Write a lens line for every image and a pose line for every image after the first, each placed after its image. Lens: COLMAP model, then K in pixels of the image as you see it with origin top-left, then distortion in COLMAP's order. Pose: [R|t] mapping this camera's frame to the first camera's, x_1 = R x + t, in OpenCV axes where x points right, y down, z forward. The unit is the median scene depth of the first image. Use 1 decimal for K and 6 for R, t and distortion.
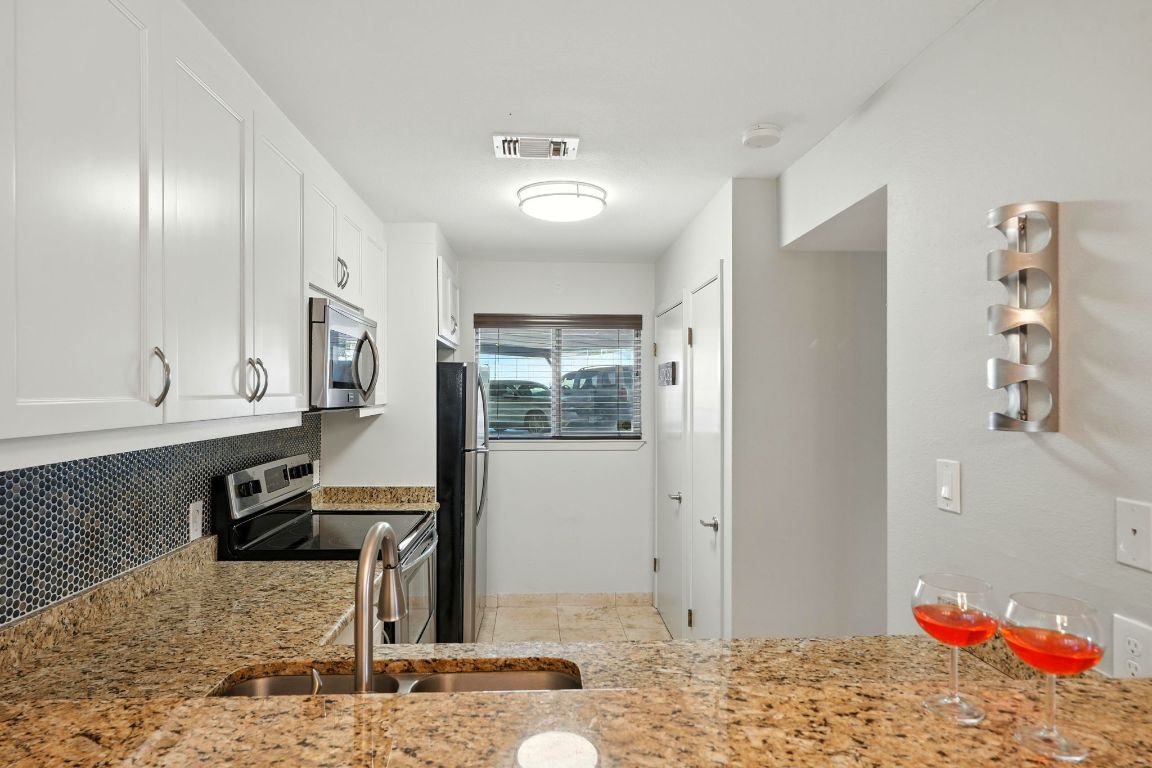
lens RADIAL K [[656.2, 0, 580.0], [0, 656.2, 391.3], [0, 0, 1]] dist [-0.006249, 0.006021]
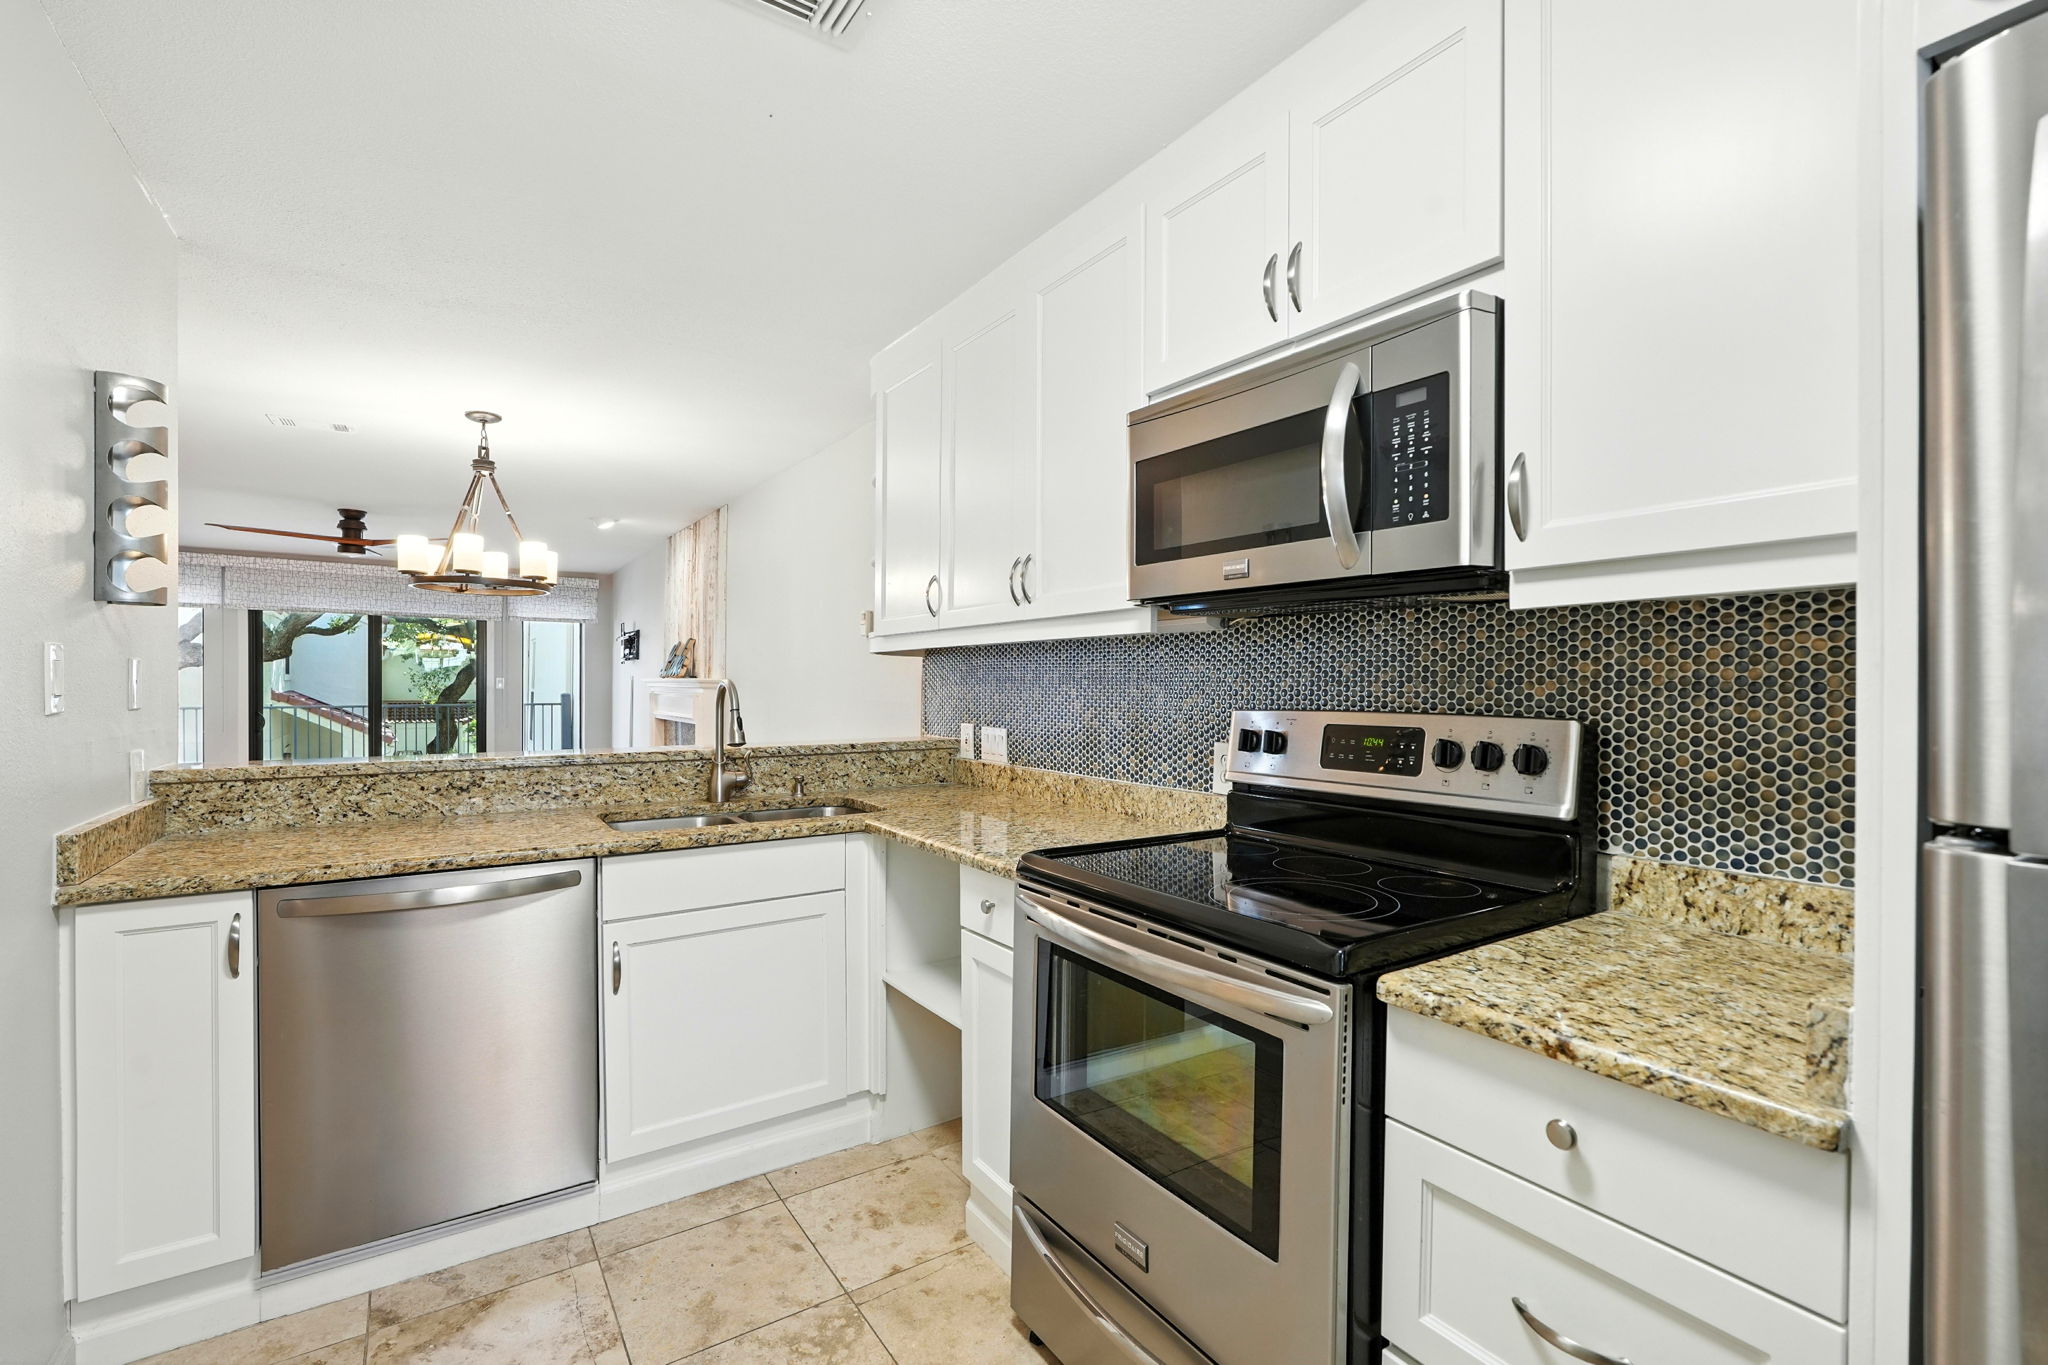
lens RADIAL K [[894.9, 0, 1020.7], [0, 894.9, 683.1], [0, 0, 1]] dist [-0.005053, 0.001032]
pose [[-0.869879, -0.013472, -0.493082, 0.108147], [-0.012230, 0.999909, -0.005743, 0.127321], [0.493114, 0.001035, -0.869964, 1.990614]]
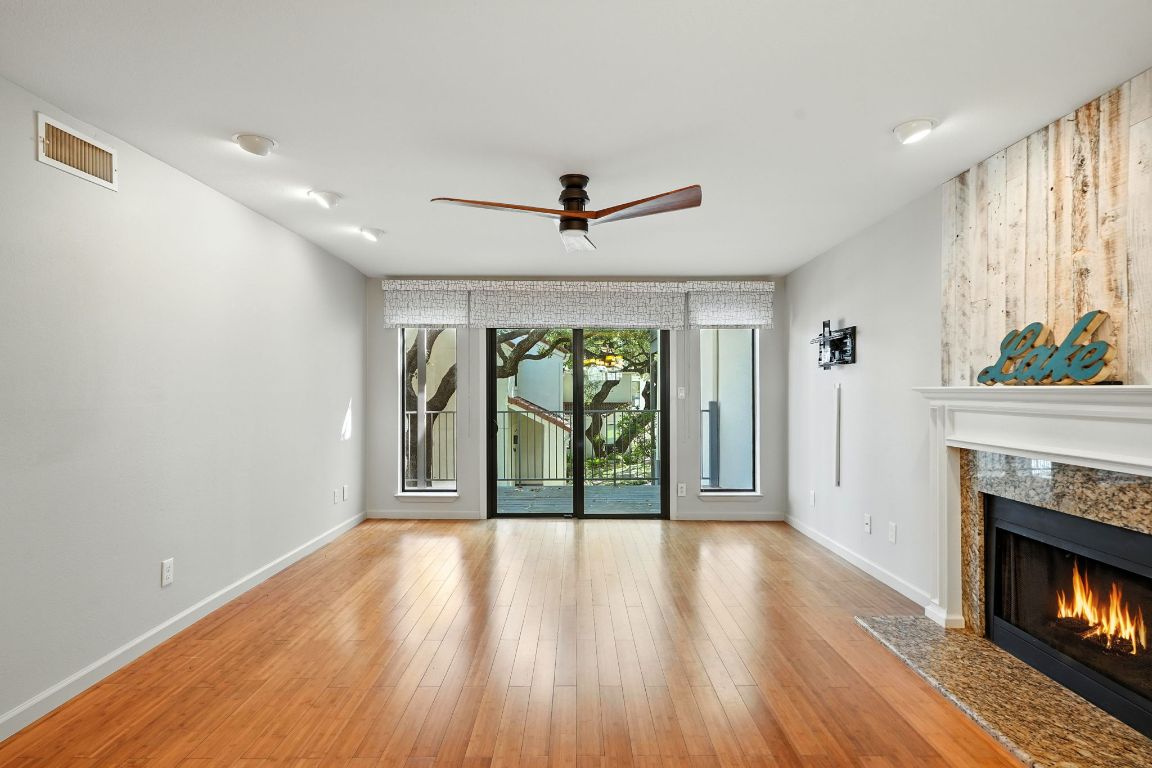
lens RADIAL K [[599.8, 0, 577.0], [0, 599.8, 384.6], [0, 0, 1]] dist [-0.018373, 0.006033]
pose [[-0.997335, -0.008209, 0.072493, 0.482432], [-0.008802, 0.999930, -0.007862, 0.120160], [-0.072423, -0.008479, -0.997338, -0.257867]]
